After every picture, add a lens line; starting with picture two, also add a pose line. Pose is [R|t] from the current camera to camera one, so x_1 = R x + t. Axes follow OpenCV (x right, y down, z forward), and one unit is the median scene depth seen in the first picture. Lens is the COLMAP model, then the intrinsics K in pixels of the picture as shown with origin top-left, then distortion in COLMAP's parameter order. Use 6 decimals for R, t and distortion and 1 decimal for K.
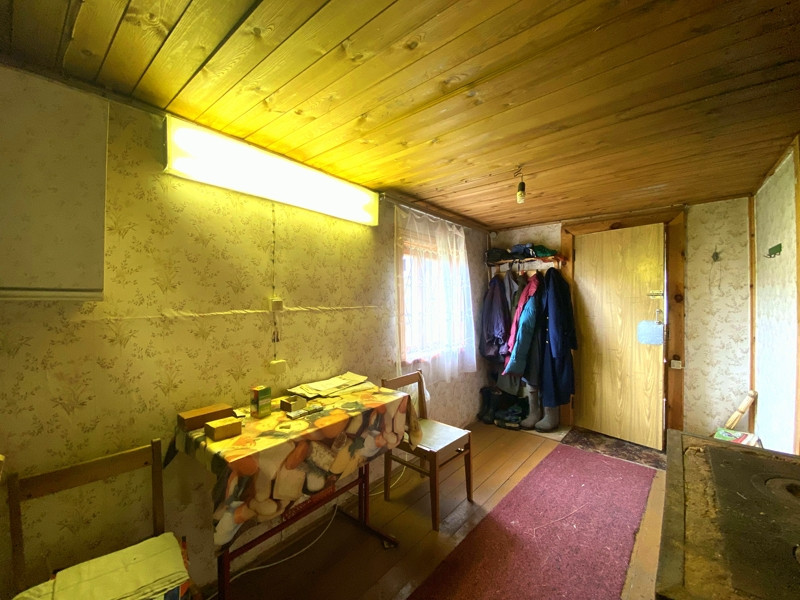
lens RADIAL K [[320.3, 0, 400.5], [0, 320.3, 297.1], [0, 0, 1]] dist [0.000144, -0.012296]
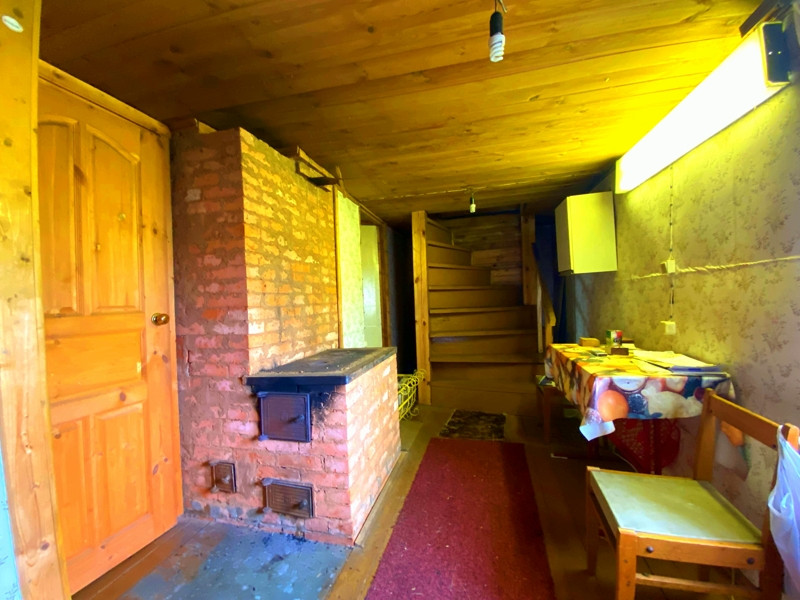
lens RADIAL K [[320.3, 0, 400.5], [0, 320.3, 297.1], [0, 0, 1]] dist [0.000144, -0.012296]
pose [[-0.902086, 0.042964, -0.429413, 0.679076], [0.050107, 0.998730, -0.005335, 0.066882], [0.428639, -0.026329, -0.903092, 1.278154]]
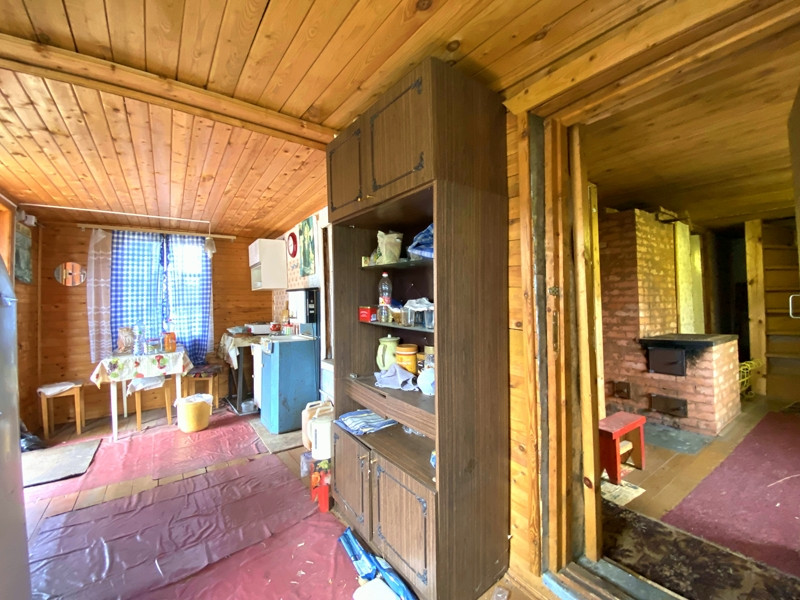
lens RADIAL K [[320.3, 0, 400.5], [0, 320.3, 297.1], [0, 0, 1]] dist [0.000144, -0.012296]
pose [[-0.956968, 0.036446, 0.287896, 1.386253], [0.028354, 0.999078, -0.032227, 0.059350], [-0.288805, -0.022677, -0.957119, 2.249648]]
